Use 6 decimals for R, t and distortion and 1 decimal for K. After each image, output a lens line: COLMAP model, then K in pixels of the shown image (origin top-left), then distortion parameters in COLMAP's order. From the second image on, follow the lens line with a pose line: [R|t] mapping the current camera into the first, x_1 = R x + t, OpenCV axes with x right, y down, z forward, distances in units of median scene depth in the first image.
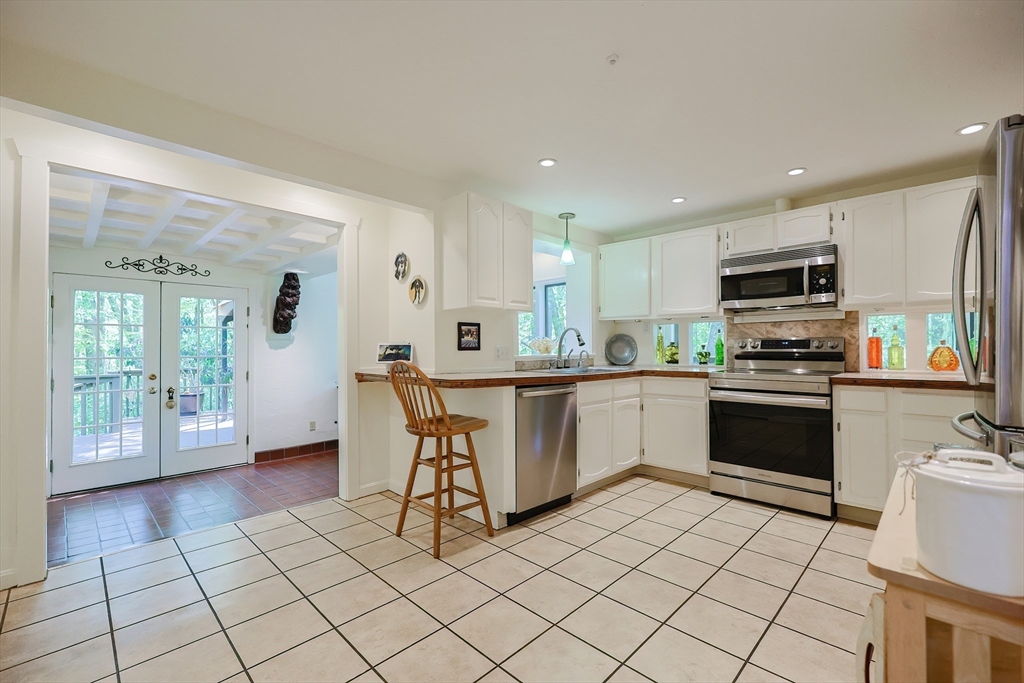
lens RADIAL K [[439.0, 0, 508.6], [0, 439.0, 345.8], [0, 0, 1]] dist [-0.004174, 0.001044]
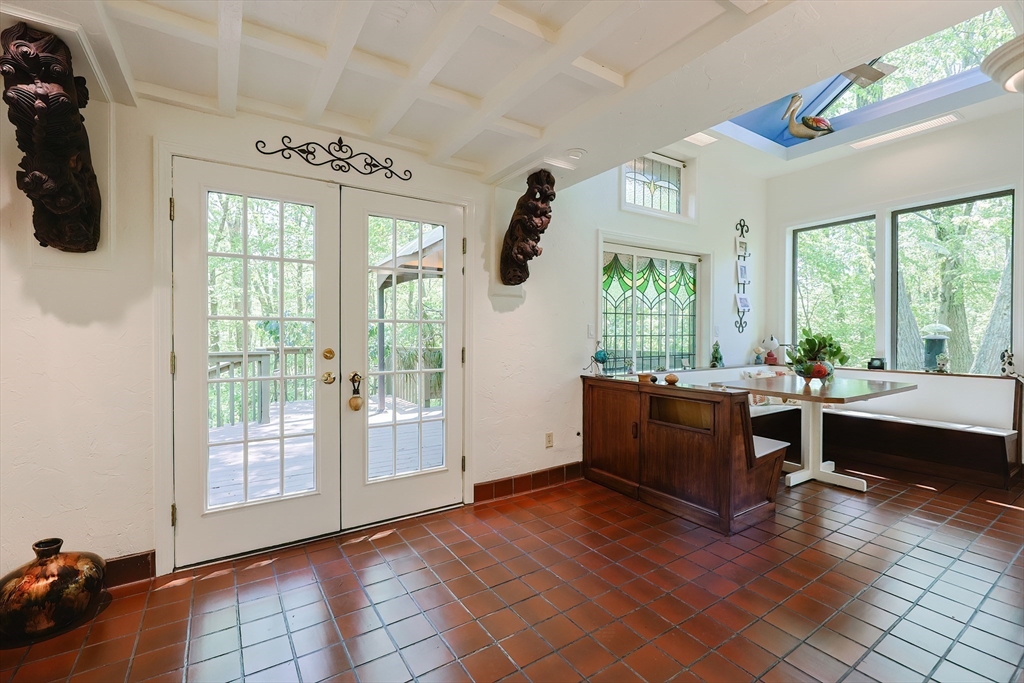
lens RADIAL K [[439.0, 0, 513.2], [0, 439.0, 338.7], [0, 0, 1]] dist [-0.004174, 0.001044]
pose [[0.978870, 0.009285, -0.204271, -0.447876], [-0.005701, 0.999819, 0.018129, 0.038552], [0.204402, -0.016581, 0.978747, 0.478391]]
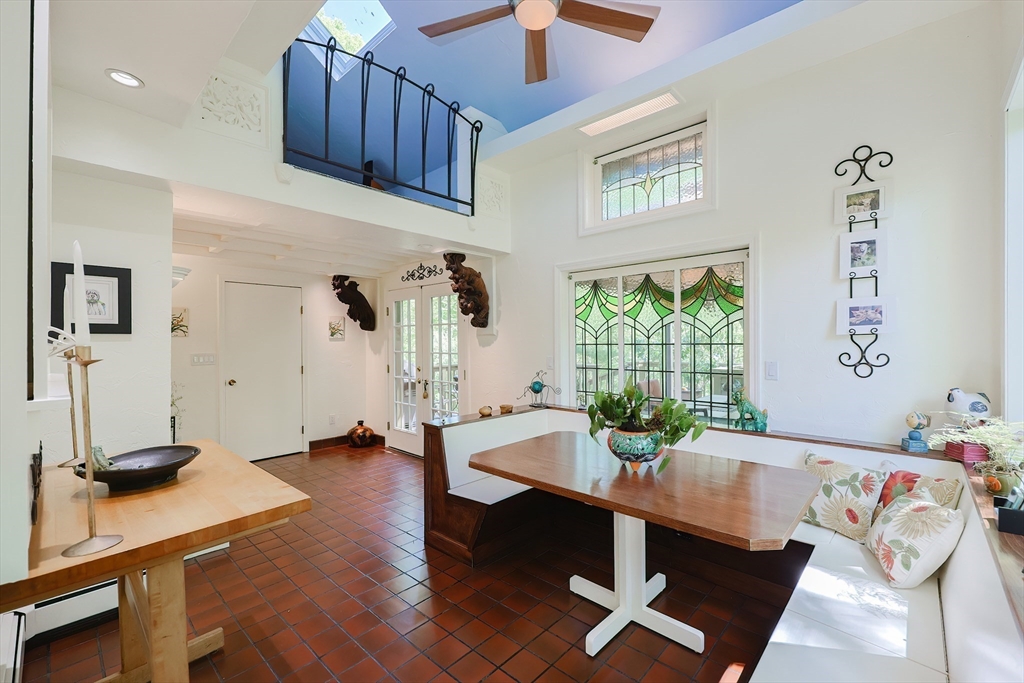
lens RADIAL K [[439.0, 0, 511.3], [0, 439.0, 342.6], [0, 0, 1]] dist [-0.004174, 0.001044]
pose [[0.022883, 0.002441, -0.999735, 0.351150], [0.000519, 0.999997, 0.002453, -0.001194], [0.999738, -0.000575, 0.022882, 1.177640]]
